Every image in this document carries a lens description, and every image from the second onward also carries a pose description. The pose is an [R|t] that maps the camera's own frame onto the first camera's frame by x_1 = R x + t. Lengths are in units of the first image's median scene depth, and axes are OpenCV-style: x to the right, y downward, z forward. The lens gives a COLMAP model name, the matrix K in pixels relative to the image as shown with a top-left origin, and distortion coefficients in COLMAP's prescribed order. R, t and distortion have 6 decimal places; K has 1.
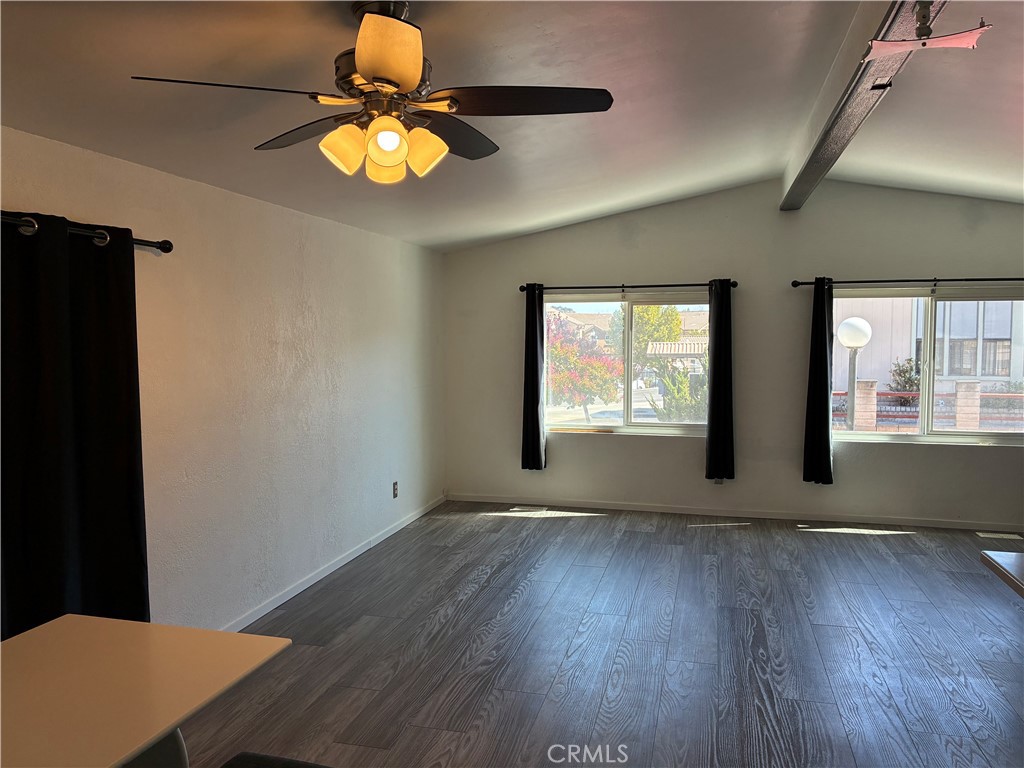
lens RADIAL K [[778.8, 0, 512.0], [0, 778.8, 384.0], [0, 0, 1]] dist [0.011517, -0.002962]
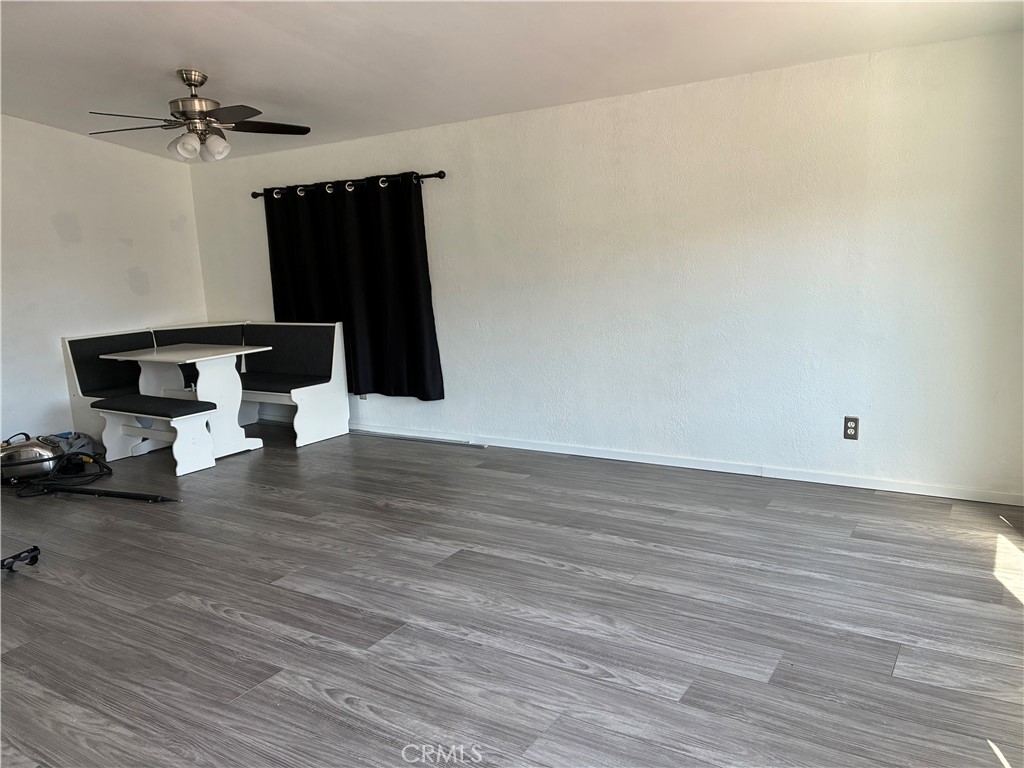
lens RADIAL K [[778.8, 0, 512.0], [0, 778.8, 384.0], [0, 0, 1]] dist [0.011517, -0.002962]
pose [[-0.301220, 0.190955, -0.934239, 0.675824], [-0.009362, 0.979104, 0.203144, -0.051780], [0.953509, 0.069937, -0.293138, 1.022343]]
